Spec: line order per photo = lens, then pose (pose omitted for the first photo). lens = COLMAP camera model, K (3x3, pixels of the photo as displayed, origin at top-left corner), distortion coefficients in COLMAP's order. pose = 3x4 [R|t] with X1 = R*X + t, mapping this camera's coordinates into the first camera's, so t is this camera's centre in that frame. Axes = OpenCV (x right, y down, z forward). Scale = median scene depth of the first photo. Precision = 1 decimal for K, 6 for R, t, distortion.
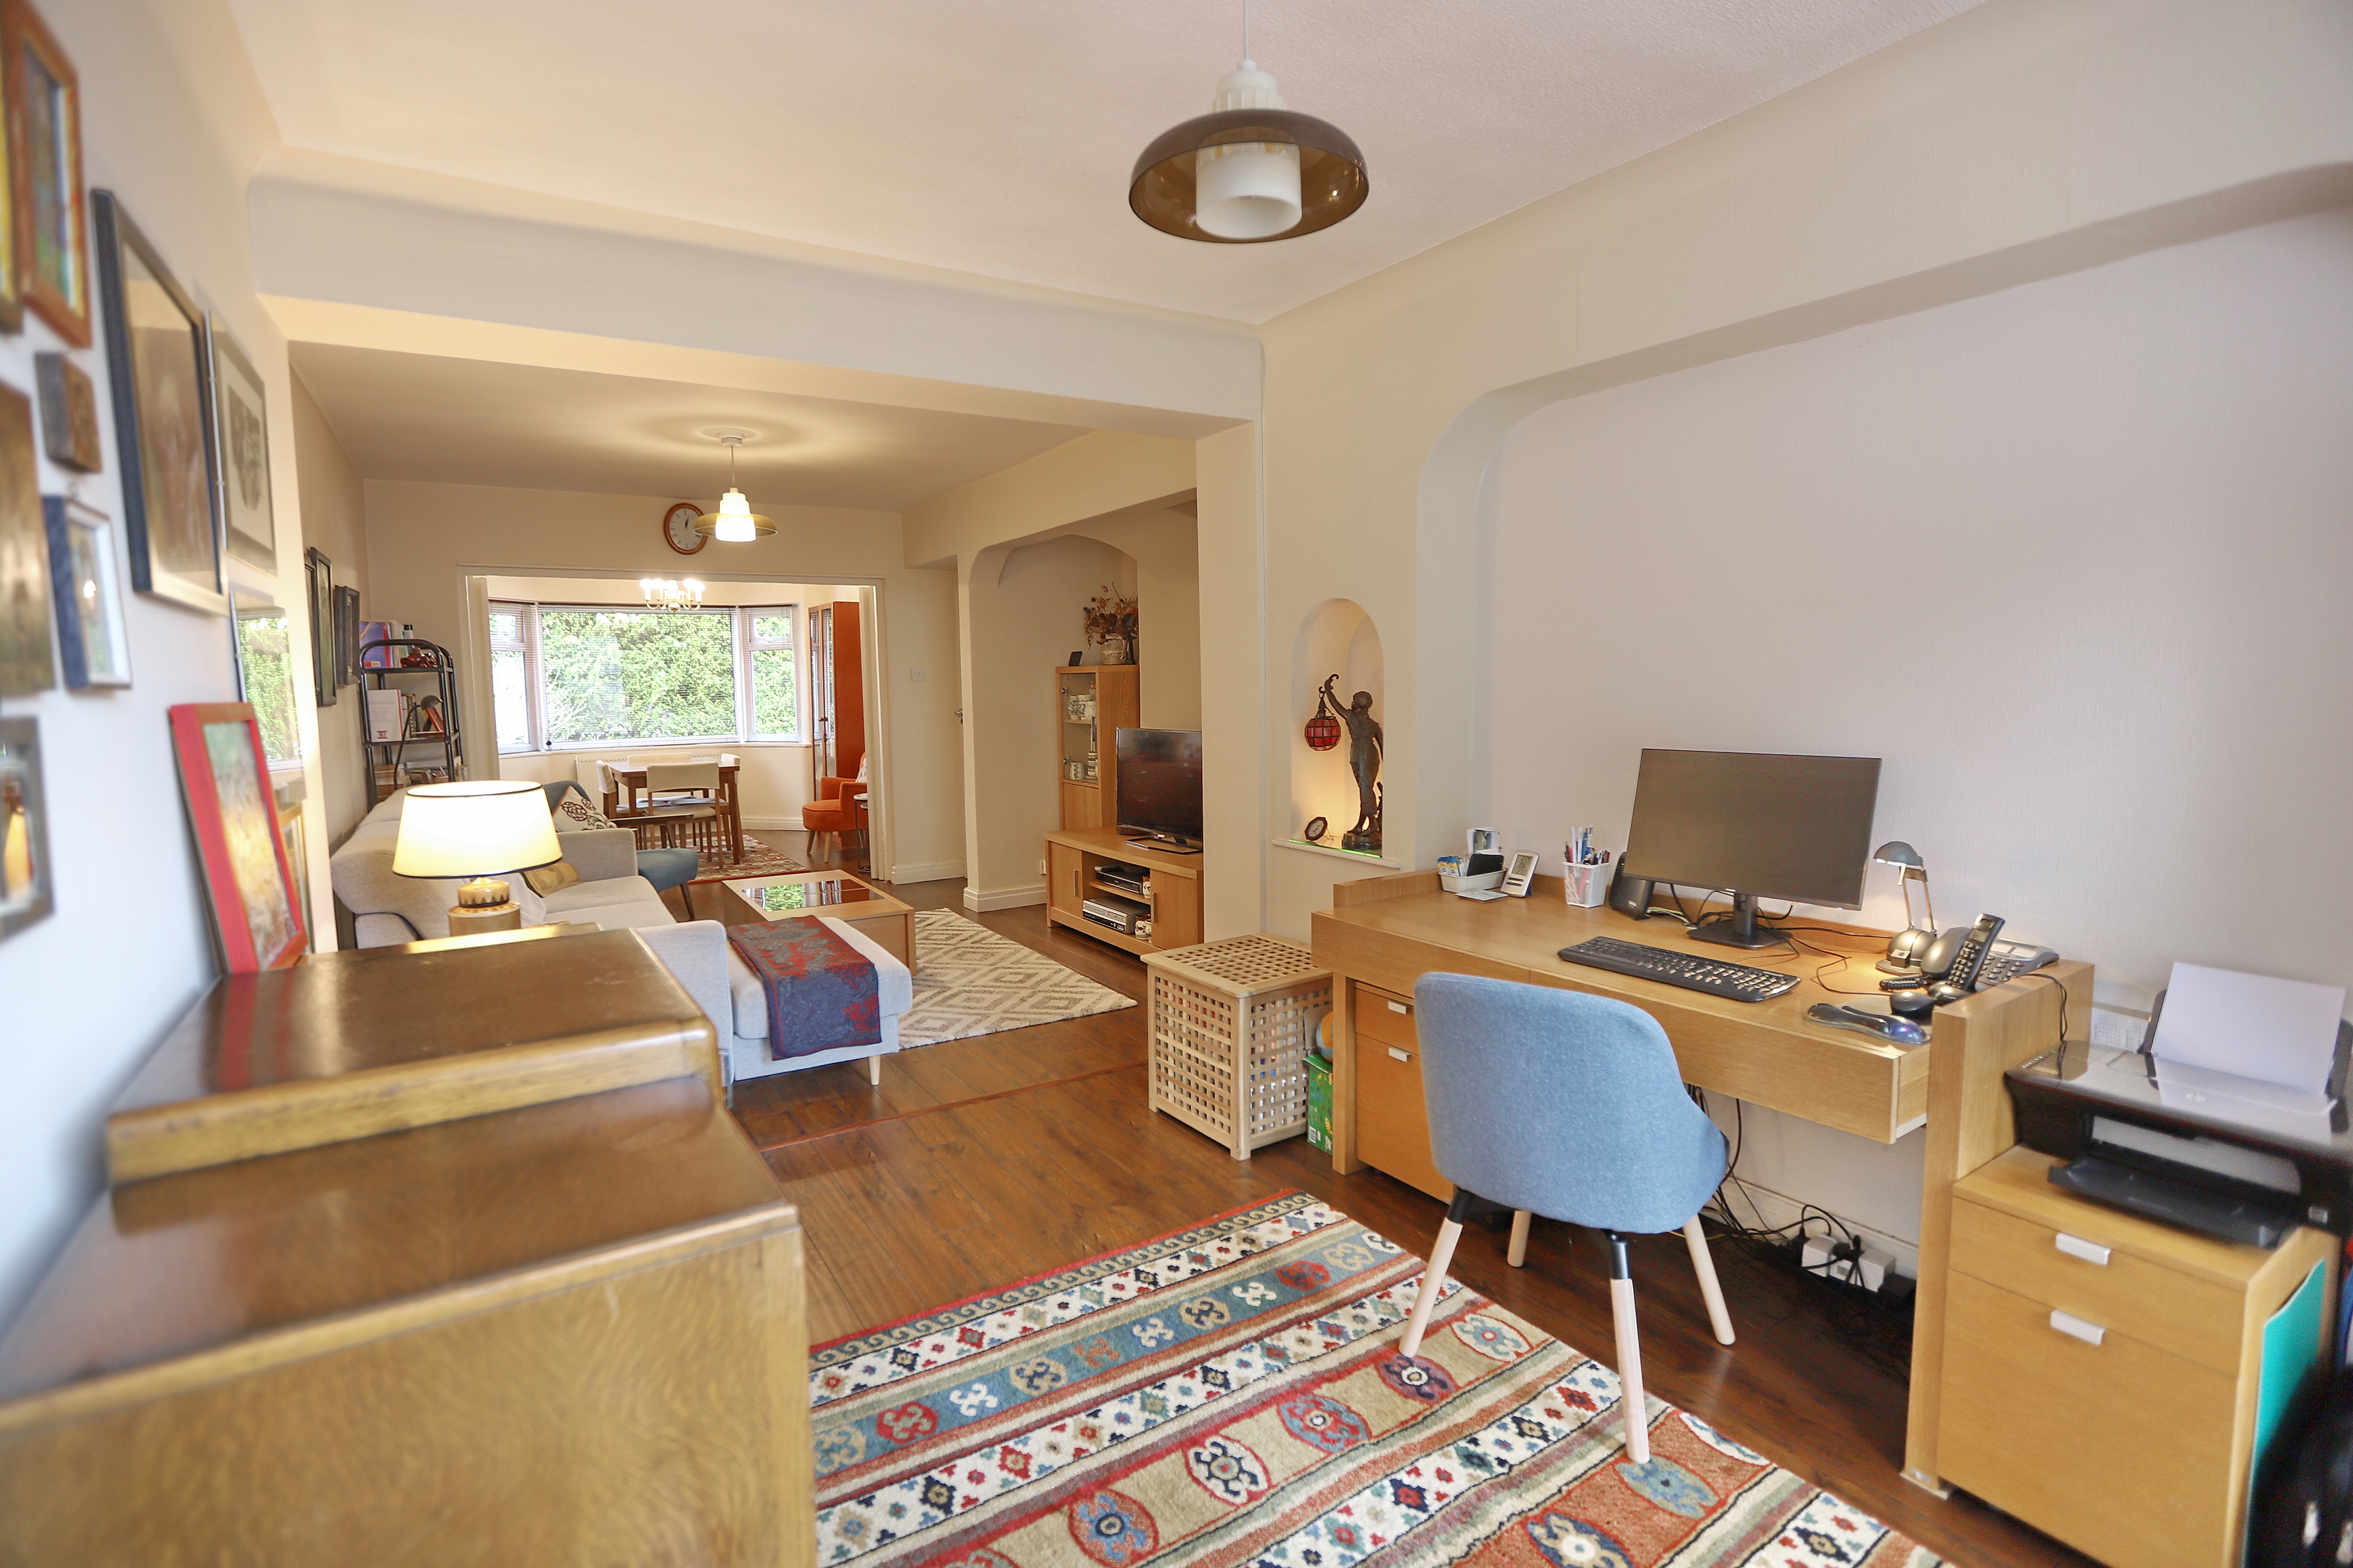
lens RADIAL K [[1140.4, 0, 1141.3], [0, 1140.4, 781.6], [0, 0, 1]] dist [-0.056126, 0.035599]
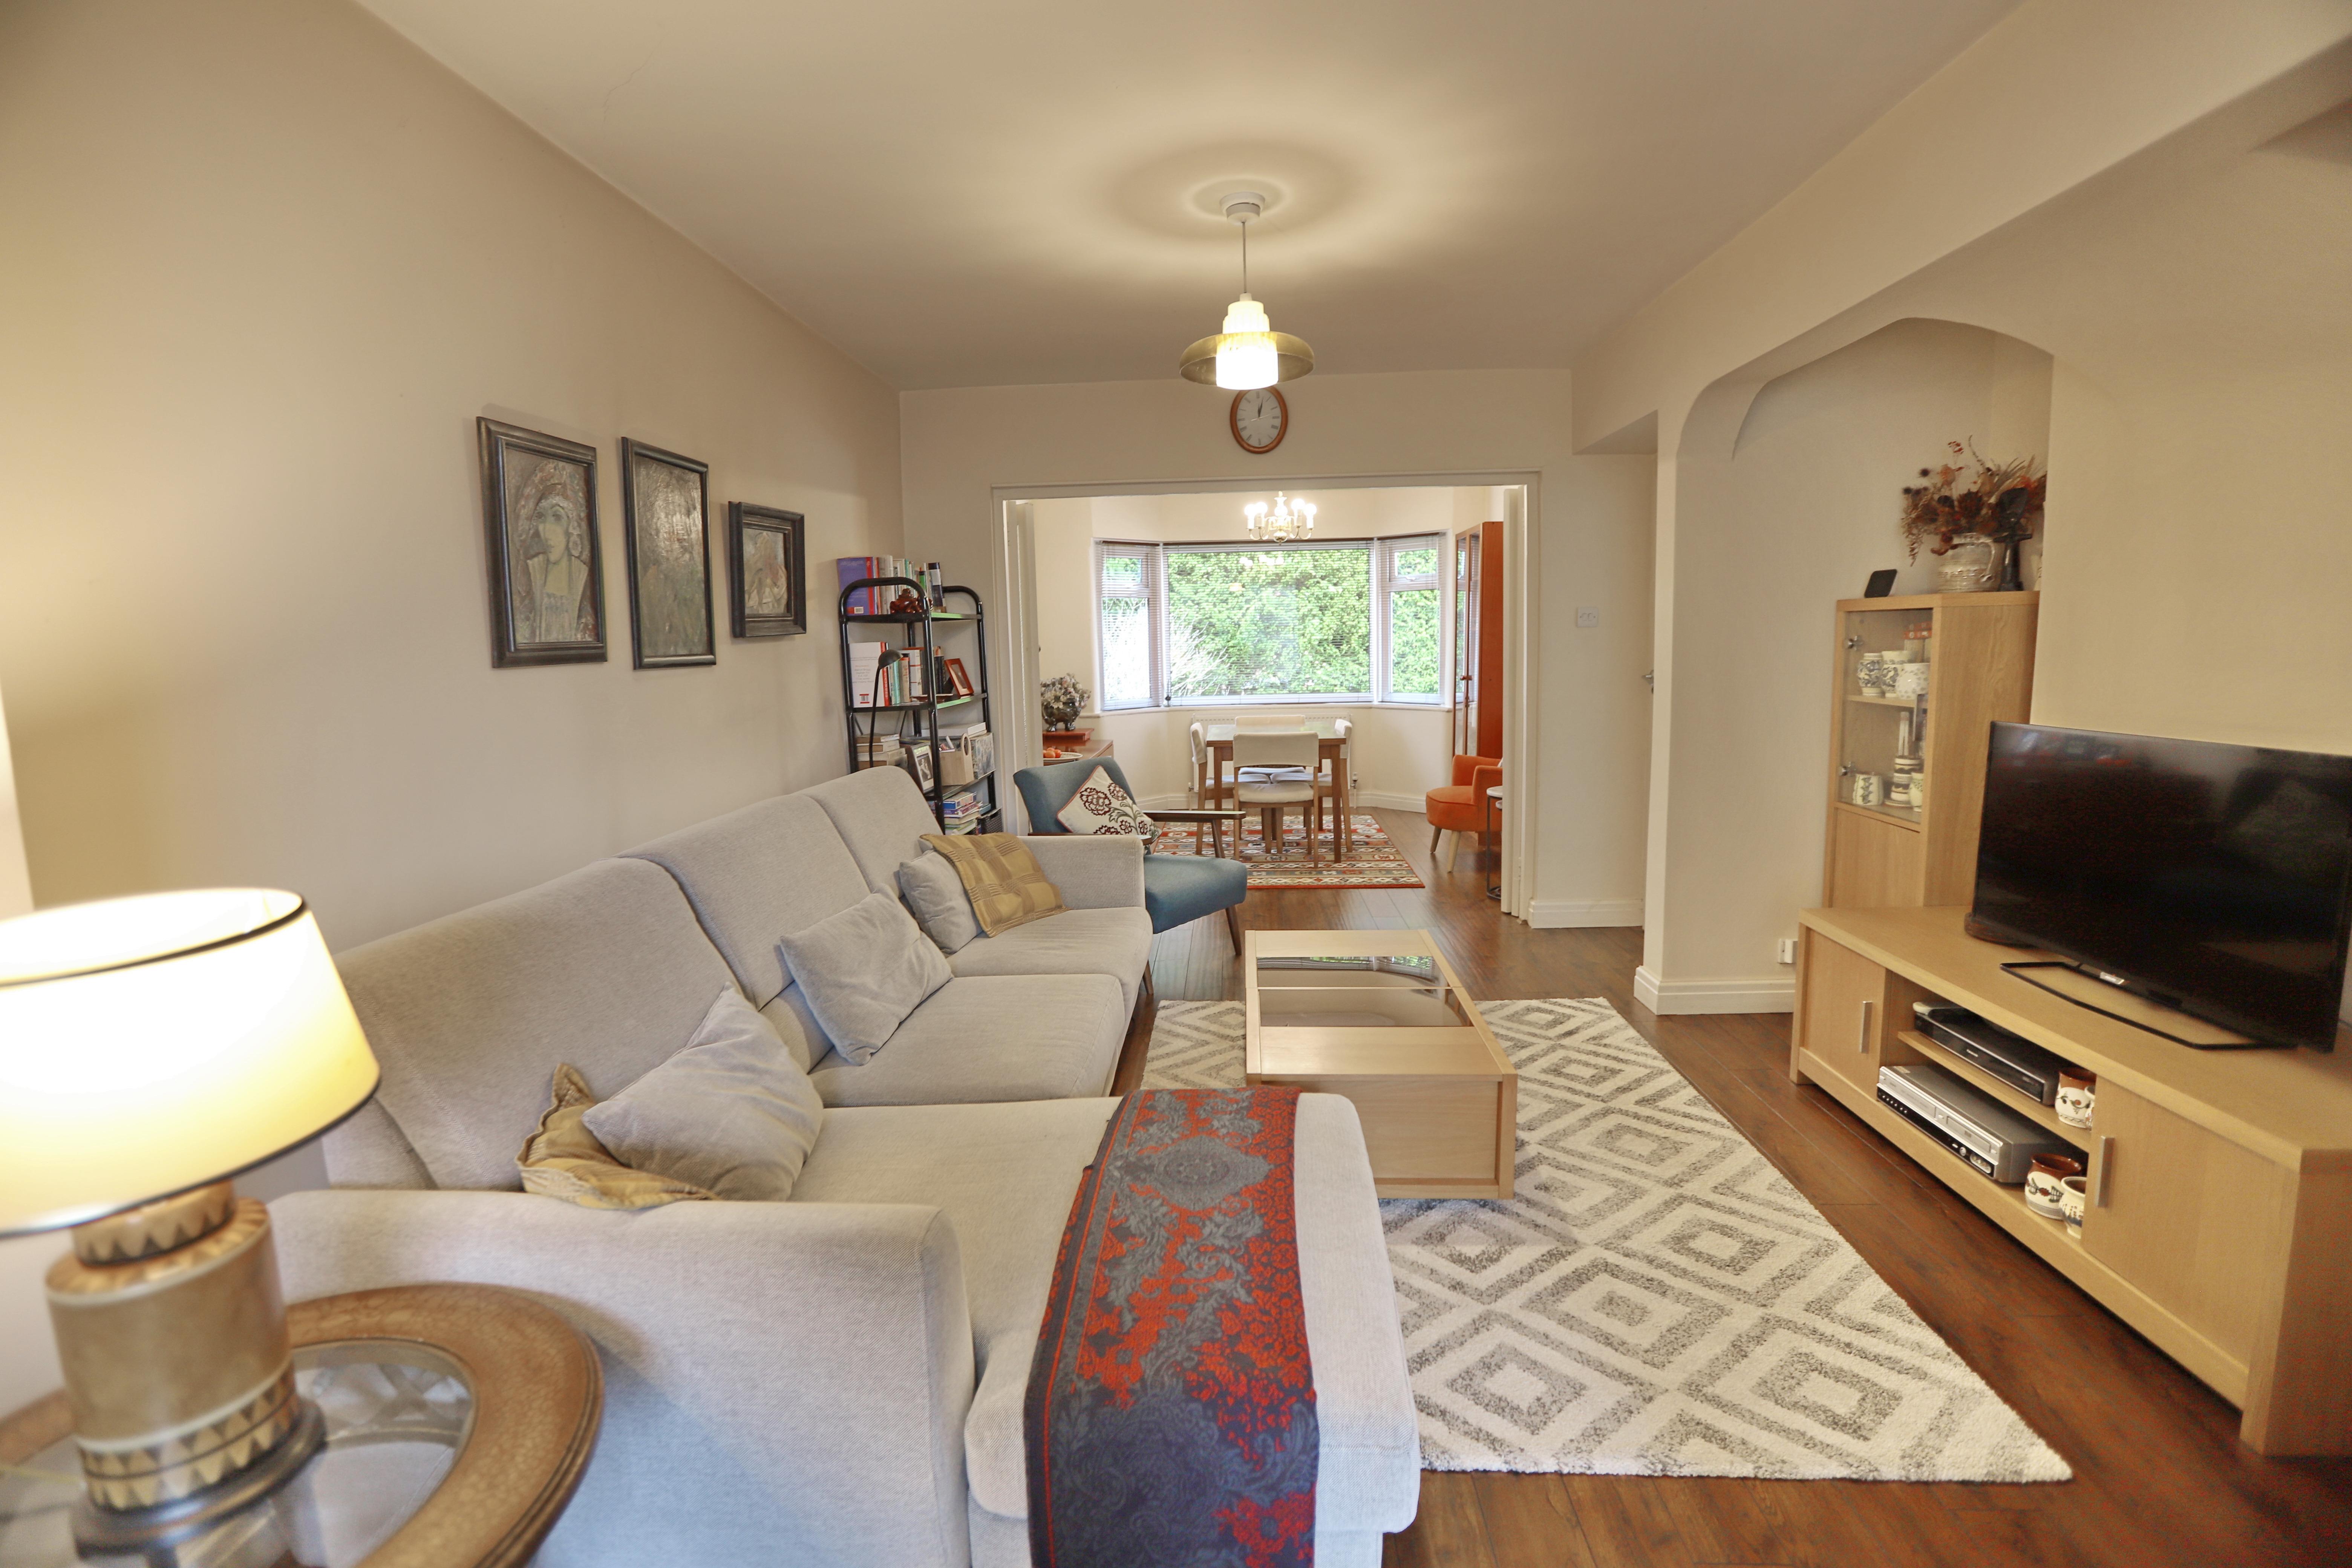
lens RADIAL K [[1080.5, 0, 1170.2], [0, 1080.5, 782.2], [0, 0, 1]] dist [-0.055747, 0.029160]
pose [[0.831926, 0.067853, -0.550722, -0.068560], [-0.038659, 0.997171, 0.064460, -0.041056], [0.553538, -0.032336, 0.832196, 0.485230]]
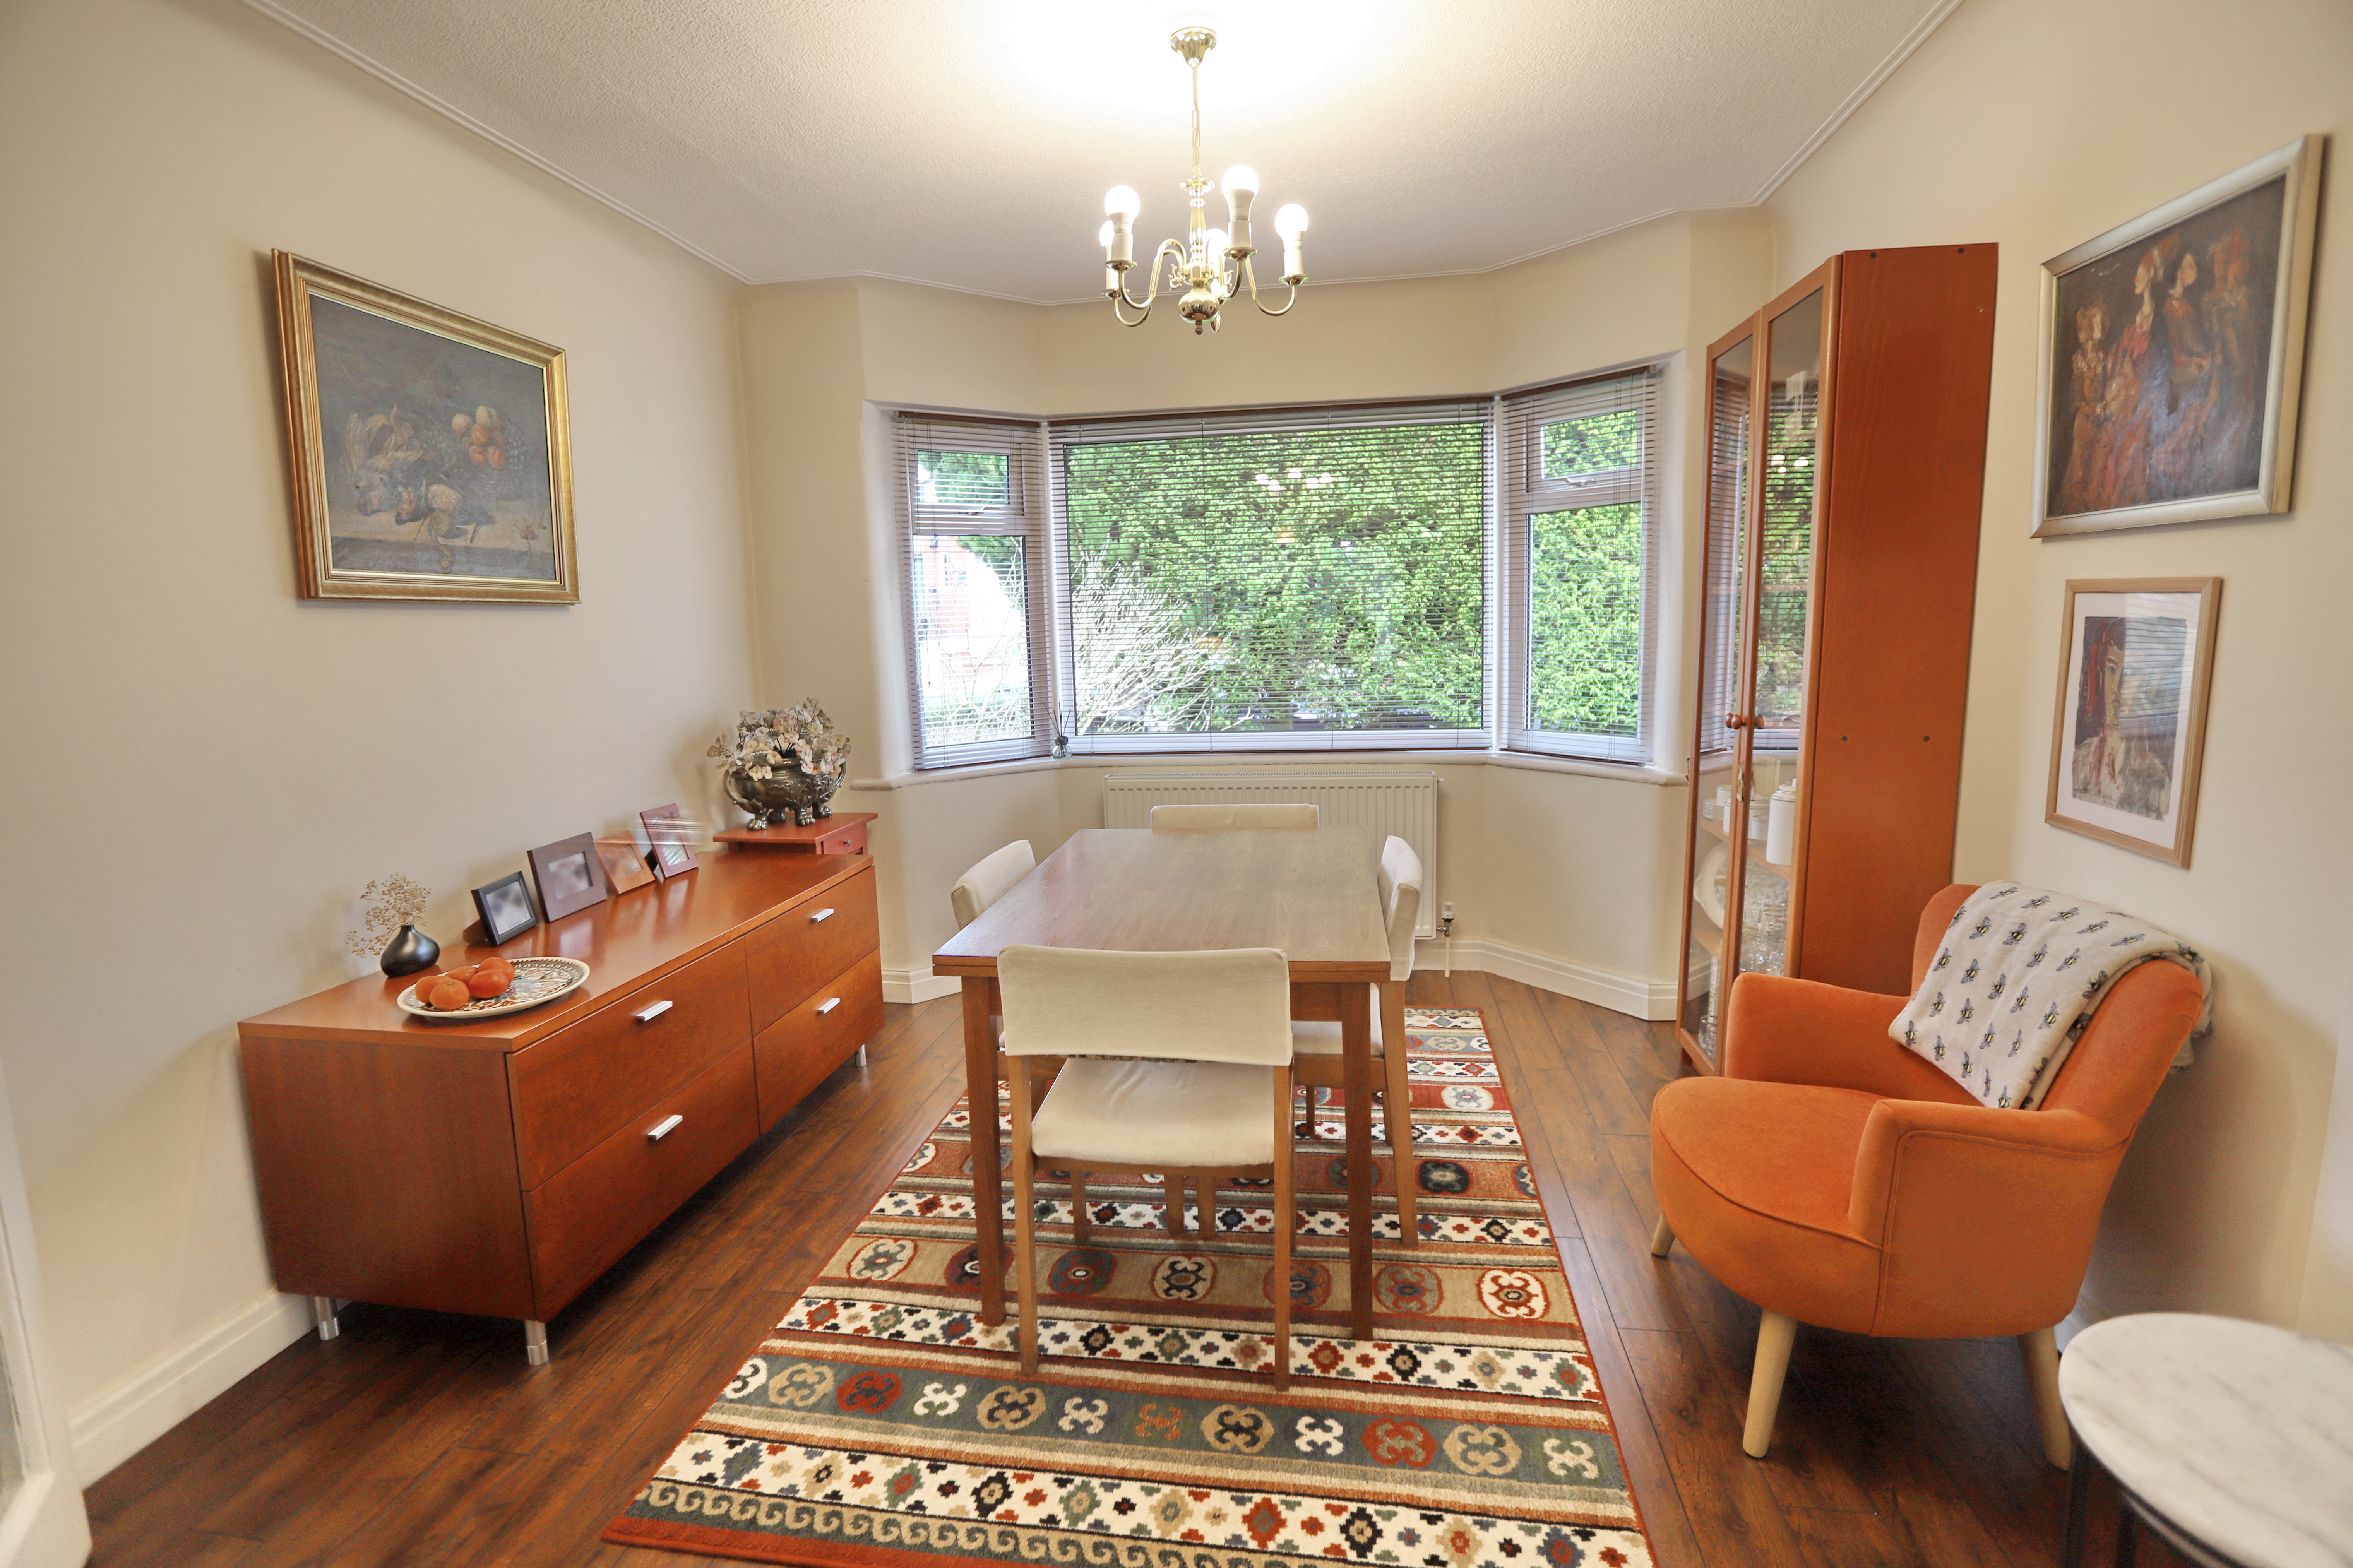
lens RADIAL K [[1080.9, 0, 1170.7], [0, 1080.9, 782.2], [0, 0, 1]] dist [-0.055747, 0.029160]
pose [[0.770237, 0.088383, -0.631604, -0.383710], [-0.038509, 0.994989, 0.092271, -0.103072], [0.636595, -0.046748, 0.769780, 1.224618]]
